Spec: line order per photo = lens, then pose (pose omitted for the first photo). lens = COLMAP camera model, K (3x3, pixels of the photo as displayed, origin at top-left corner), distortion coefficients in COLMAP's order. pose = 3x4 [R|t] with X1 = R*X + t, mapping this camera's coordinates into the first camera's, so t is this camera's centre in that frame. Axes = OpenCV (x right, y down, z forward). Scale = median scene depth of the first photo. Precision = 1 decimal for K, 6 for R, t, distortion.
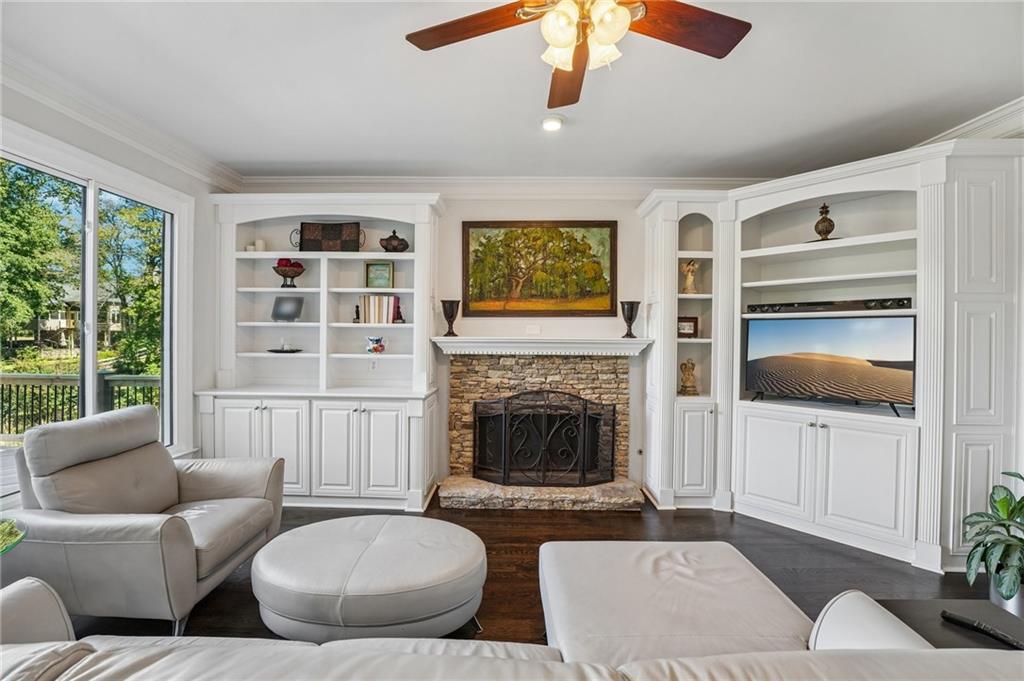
lens RADIAL K [[416.6, 0, 510.7], [0, 416.6, 338.5], [0, 0, 1]] dist [-0.023602, 0.000061]
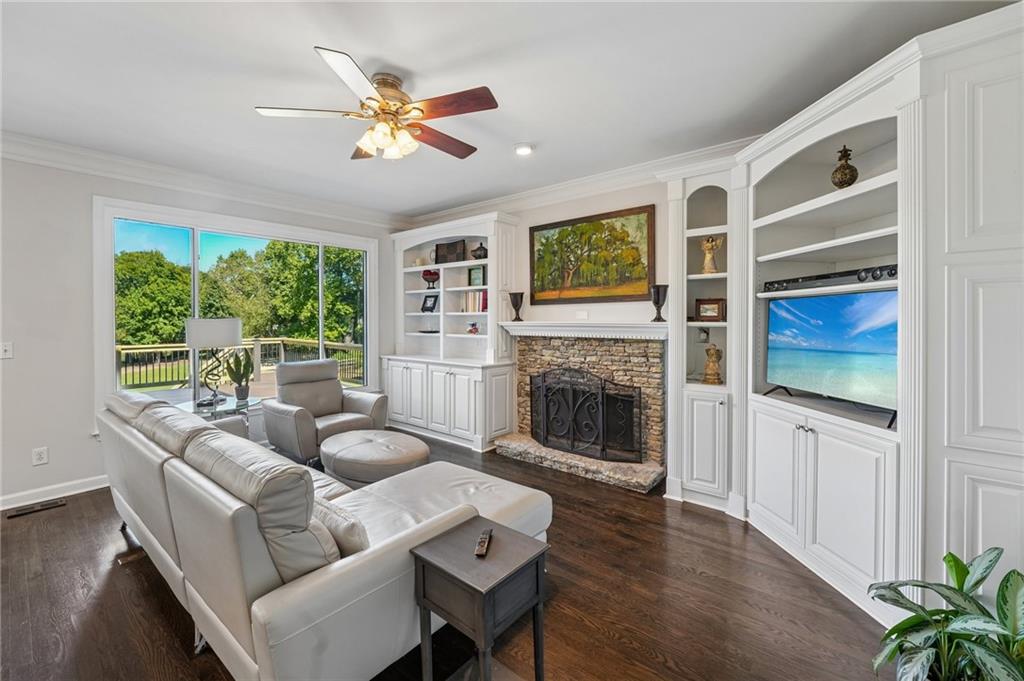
lens RADIAL K [[428.3, 0, 510.1], [0, 428.3, 321.1], [0, 0, 1]] dist [-0.001141, -0.000140]
pose [[0.777433, -0.006448, -0.628932, 0.653275], [0.002082, 0.999968, -0.007678, 0.004233], [0.628962, 0.004660, 0.777422, -0.015435]]
